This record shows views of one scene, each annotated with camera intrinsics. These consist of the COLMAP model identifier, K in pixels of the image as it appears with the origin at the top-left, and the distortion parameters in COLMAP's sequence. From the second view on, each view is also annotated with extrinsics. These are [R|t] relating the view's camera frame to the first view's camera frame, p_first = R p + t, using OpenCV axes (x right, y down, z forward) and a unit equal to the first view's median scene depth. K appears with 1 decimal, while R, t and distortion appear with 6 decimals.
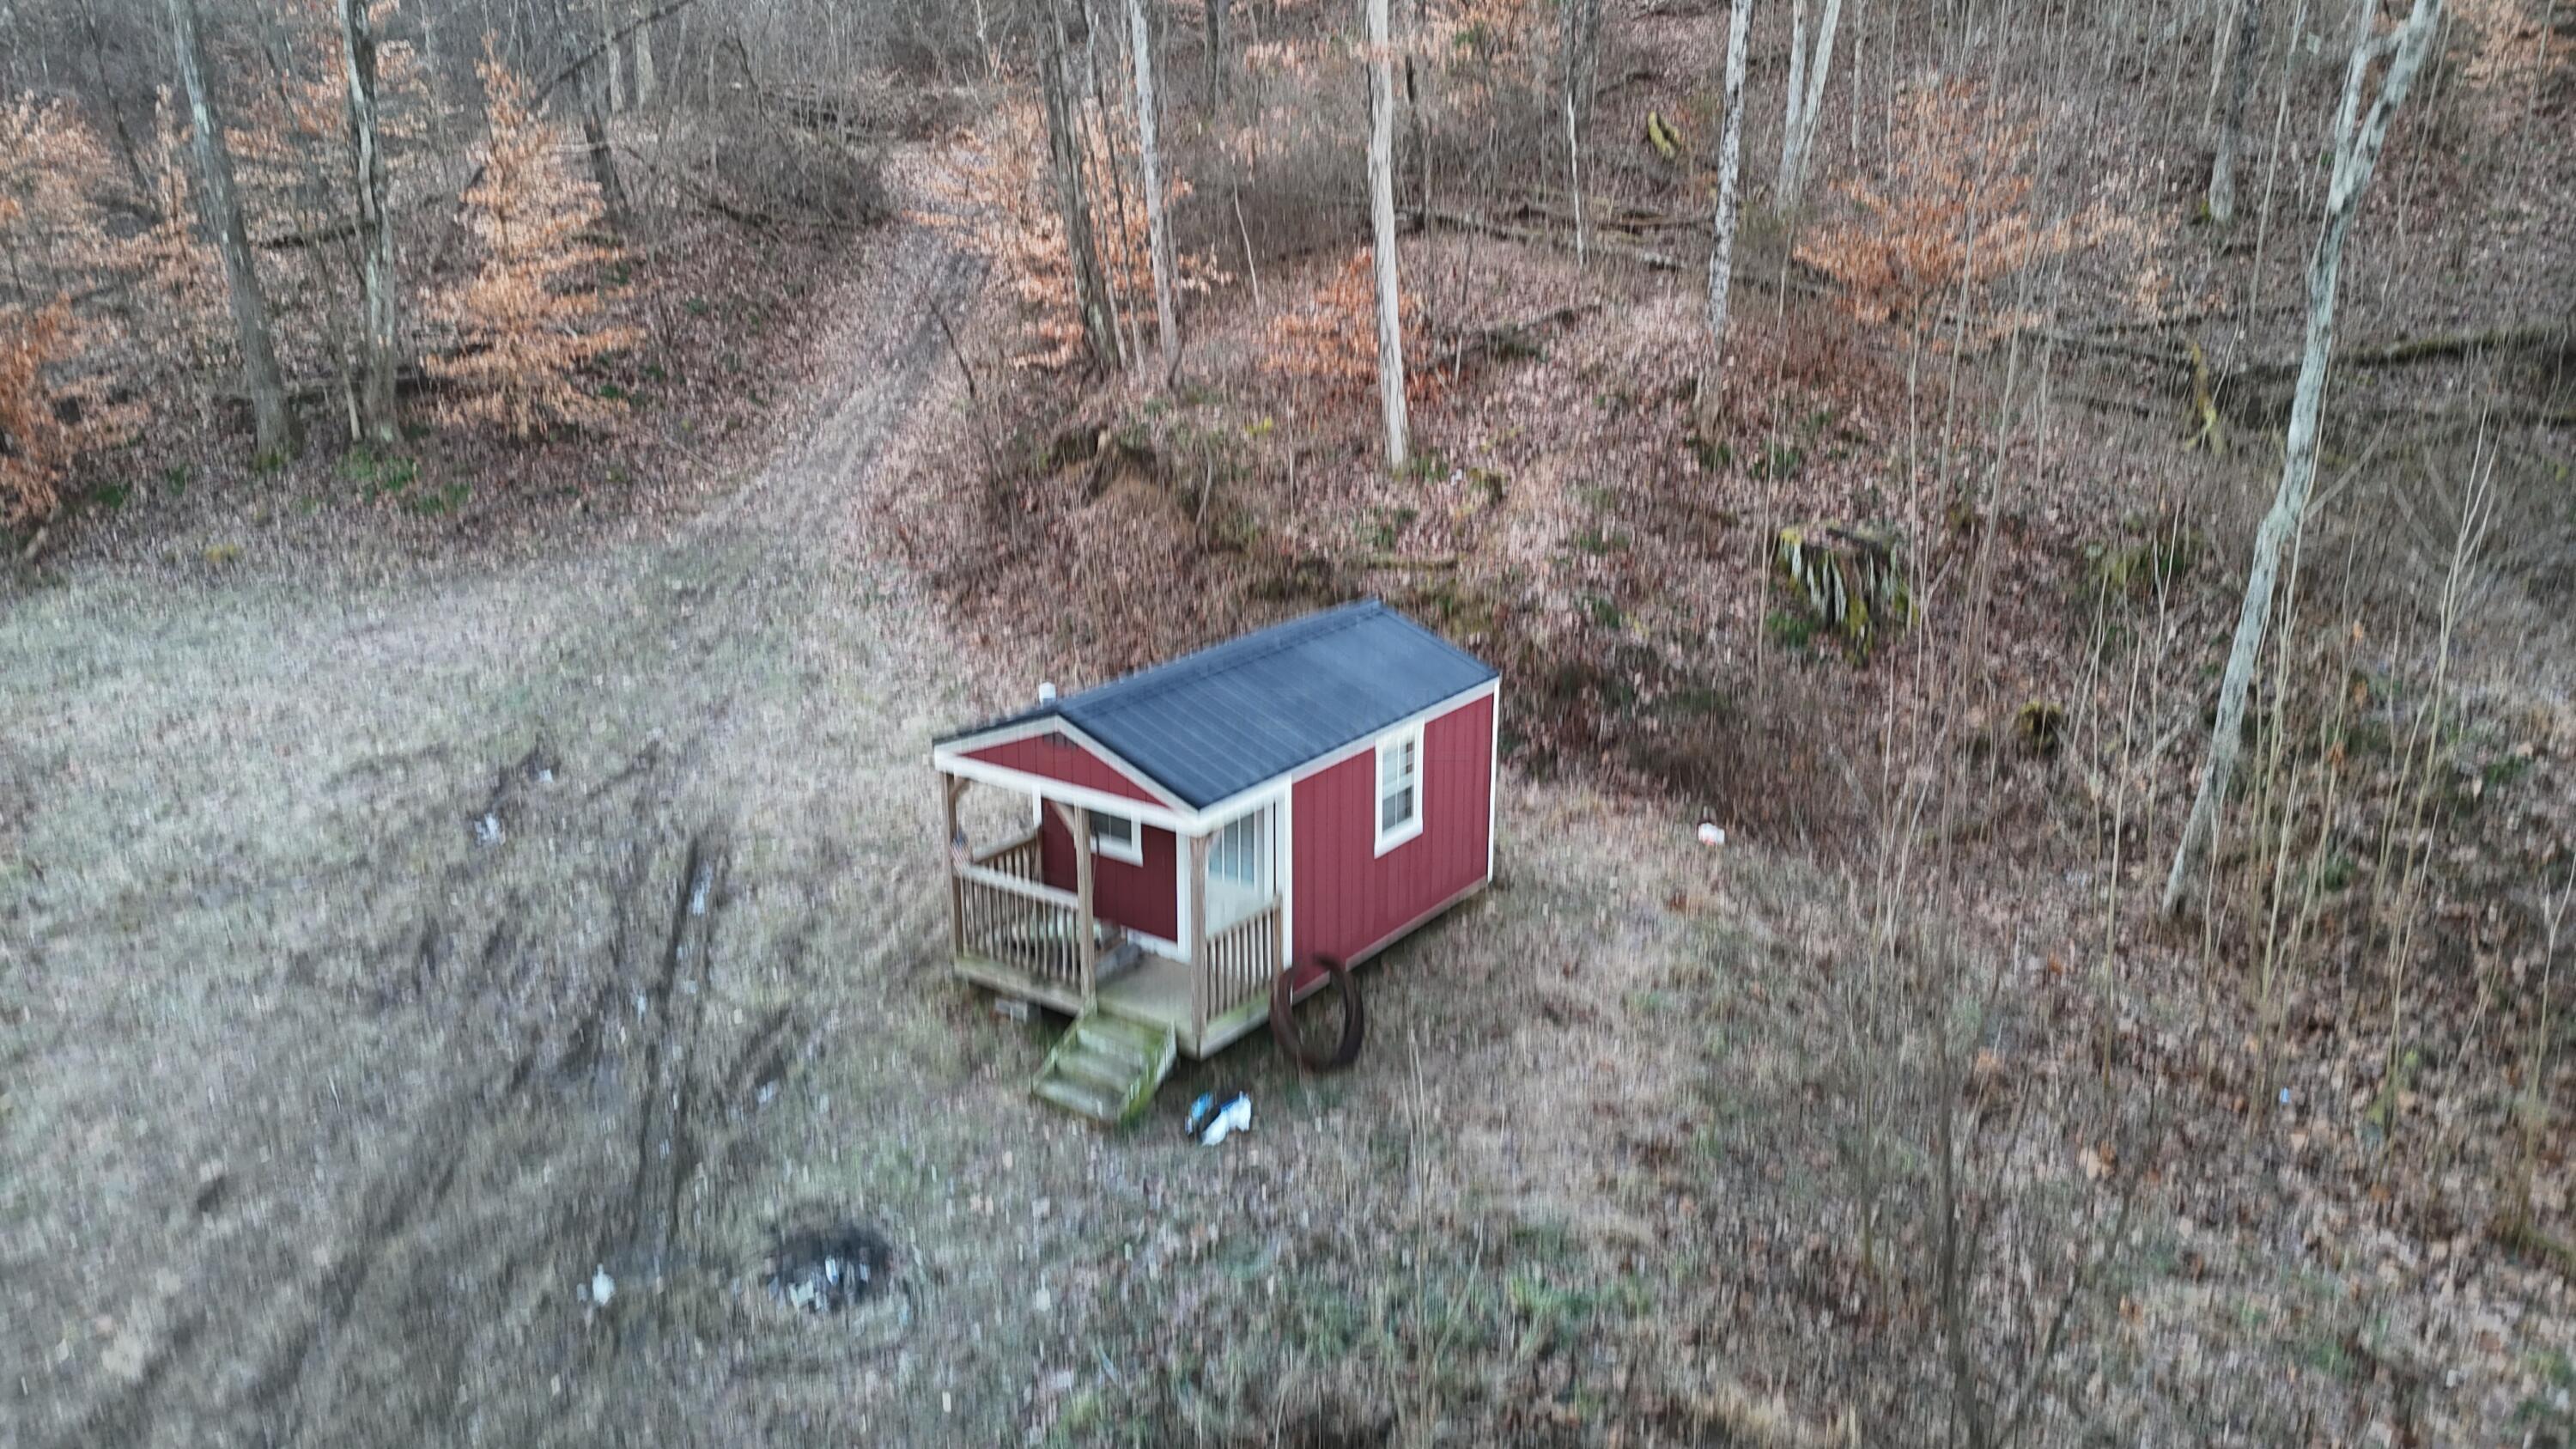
lens RADIAL K [[1876.9, 0, 1279.4], [0, 1876.9, 709.9], [0, 0, 1]] dist [0.095971, -0.098302]
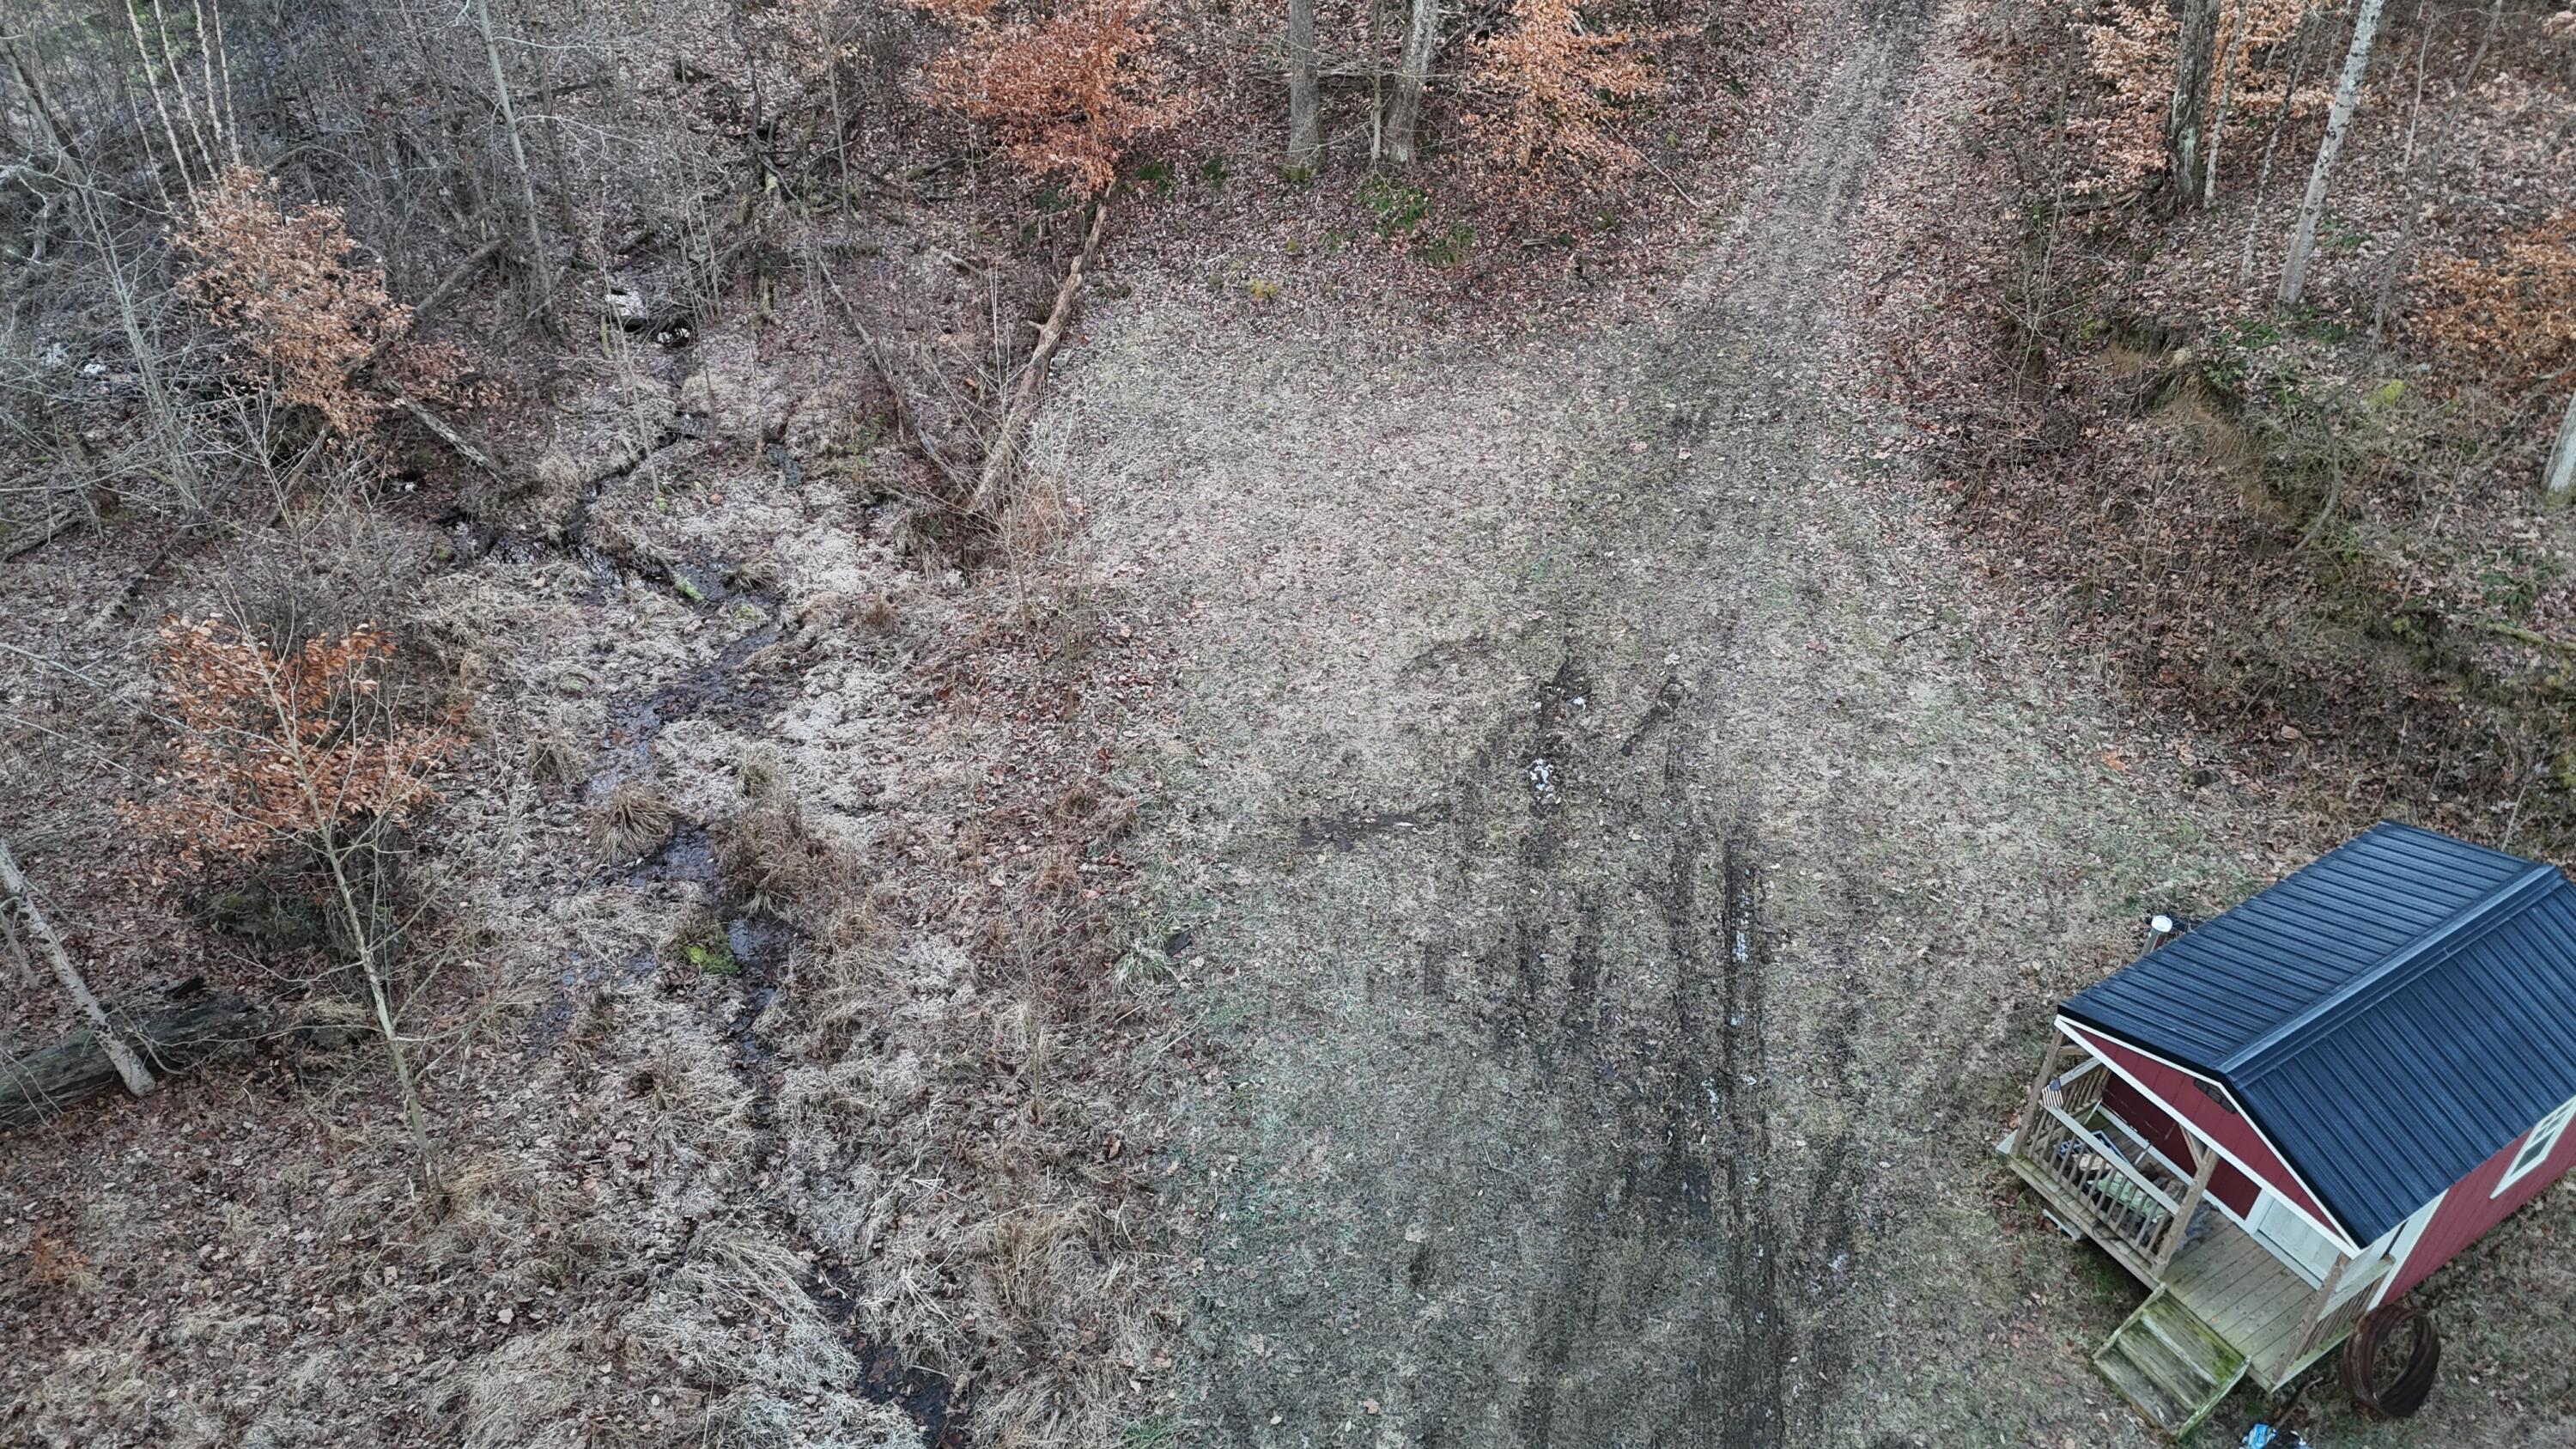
lens RADIAL K [[1876.9, 0, 1275.6], [0, 1876.9, 714.8], [0, 0, 1]] dist [0.095971, -0.098302]
pose [[0.927357, 0.239966, -0.287097, -0.230764], [-0.117934, 0.915617, 0.384366, -0.346251], [0.355106, -0.322587, 0.877404, -0.013527]]
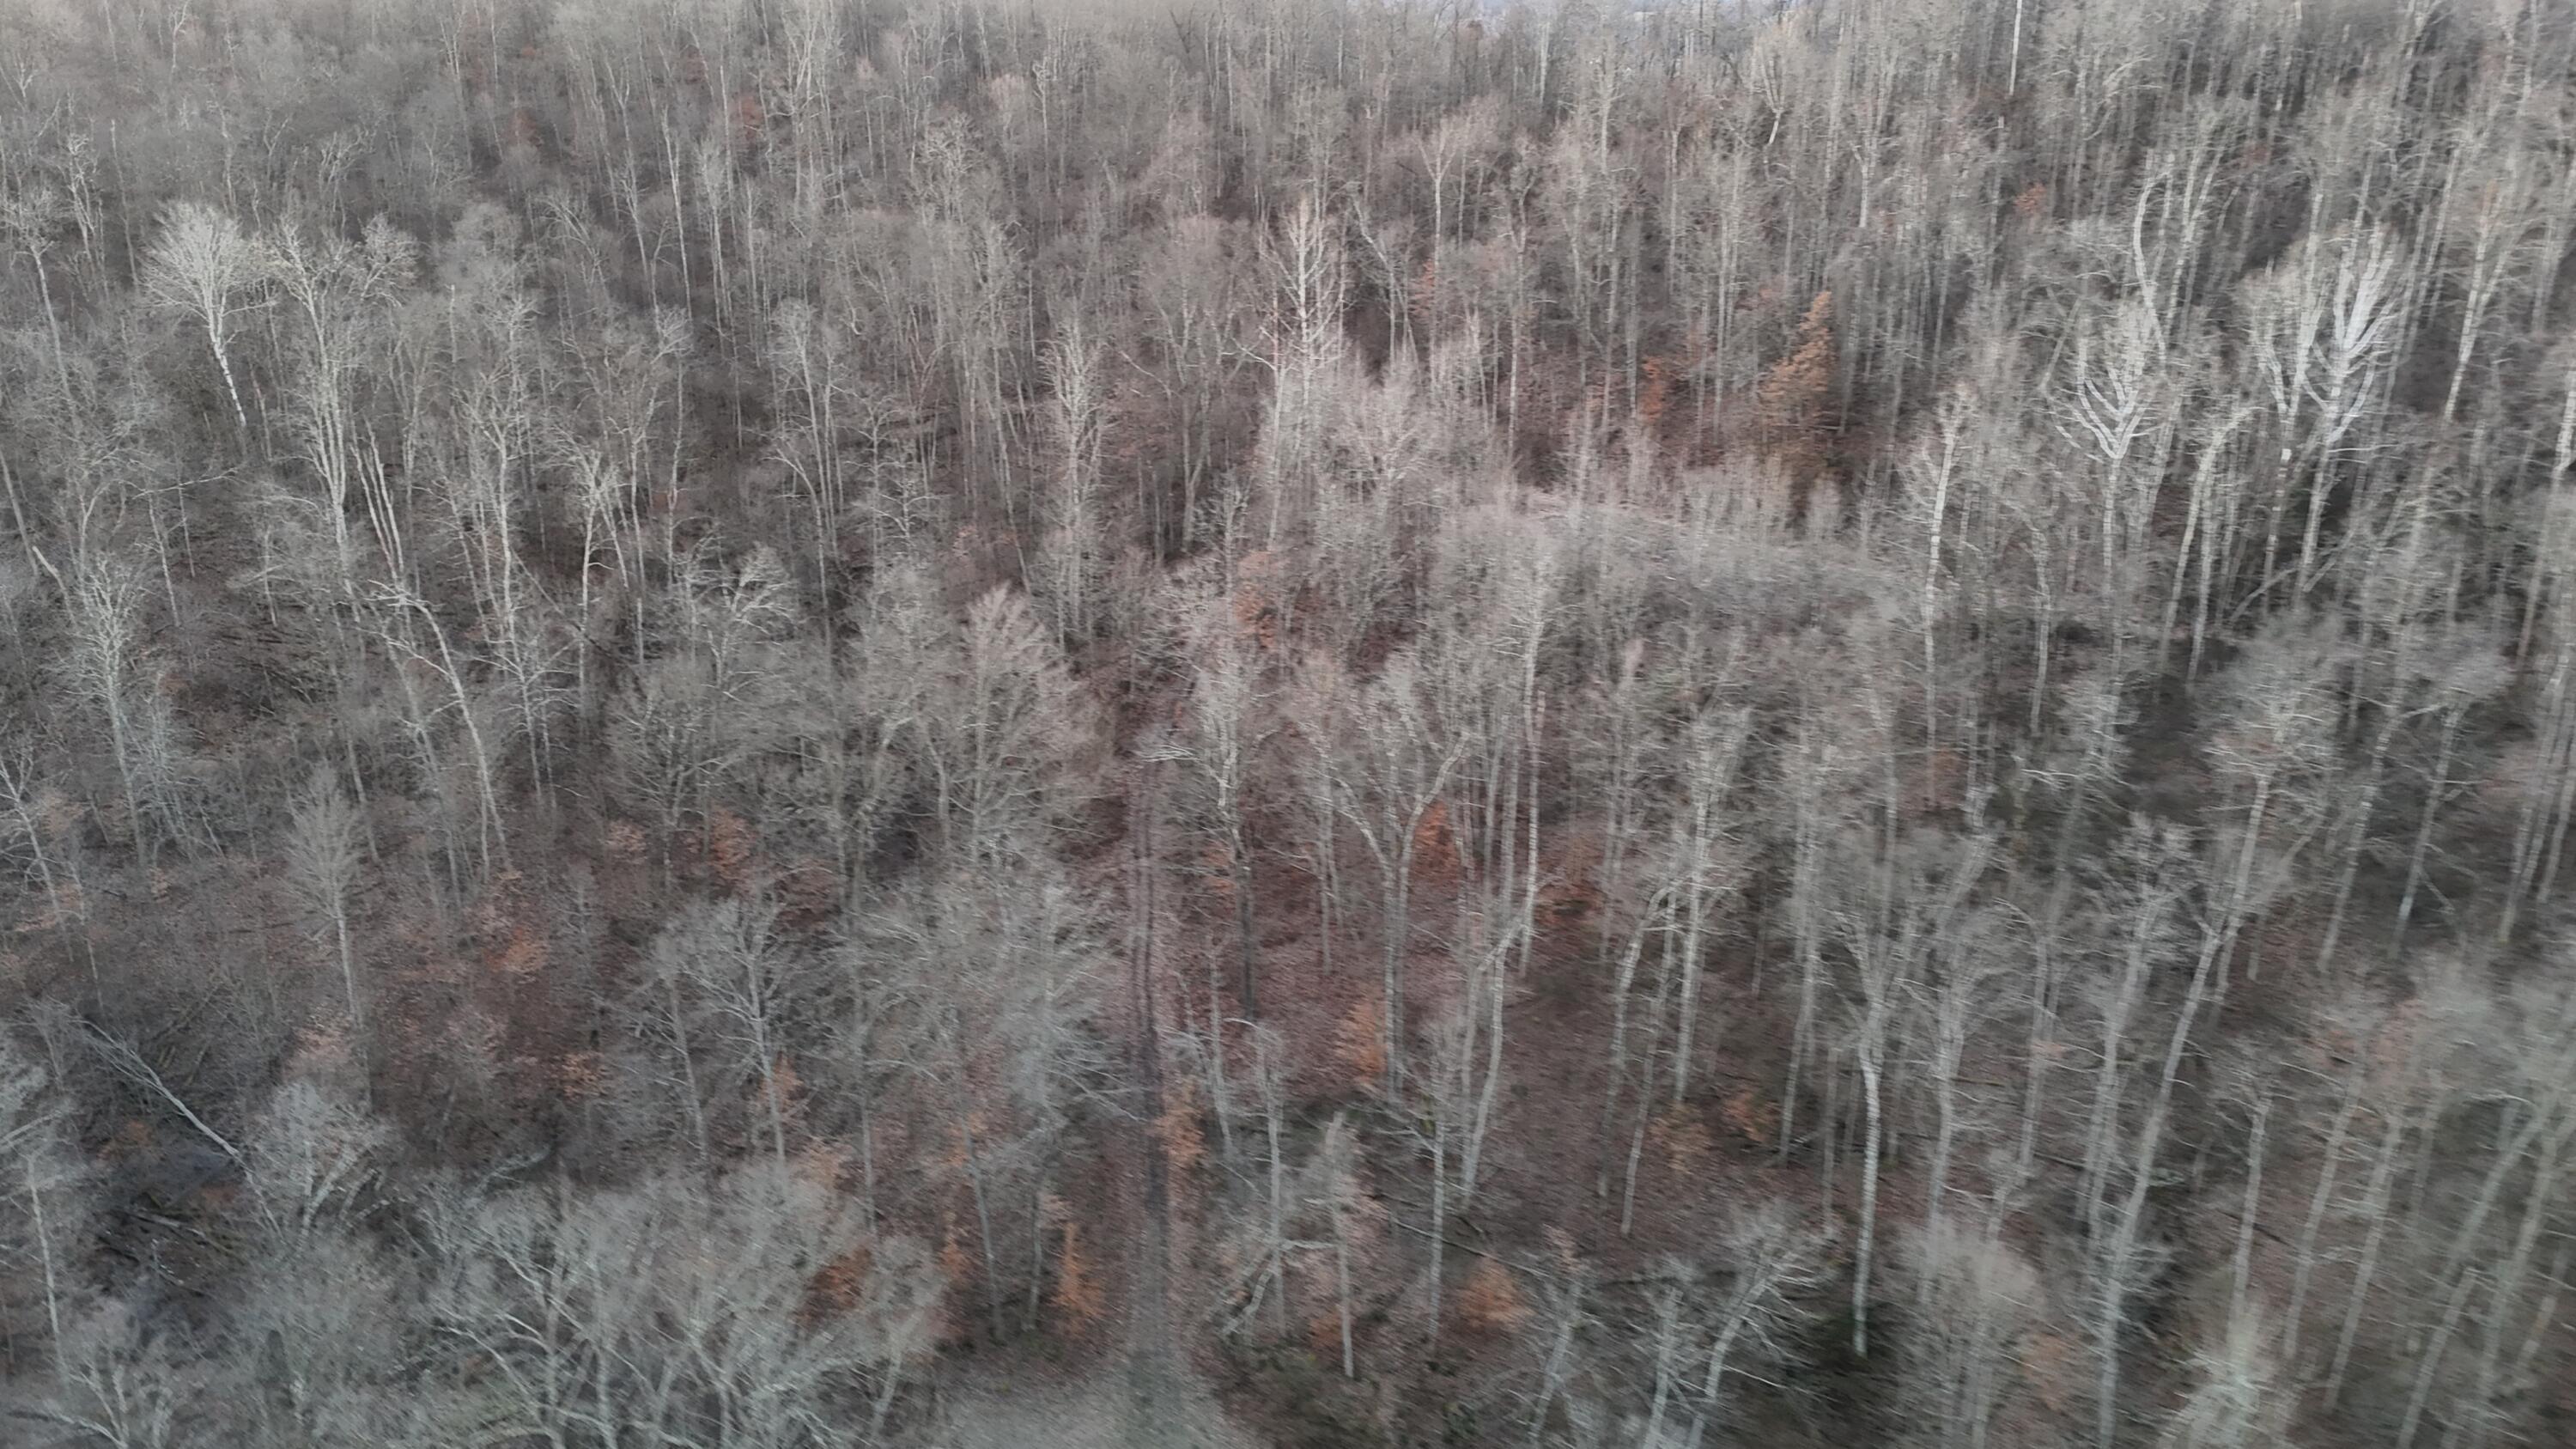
lens RADIAL K [[1876.9, 0, 1289.0], [0, 1876.9, 724.0], [0, 0, 1]] dist [0.095971, -0.098302]
pose [[0.996714, -0.021521, 0.078090, -0.363214], [0.016852, 0.998059, 0.059958, -1.860974], [-0.079229, -0.058445, 0.995142, -2.992054]]
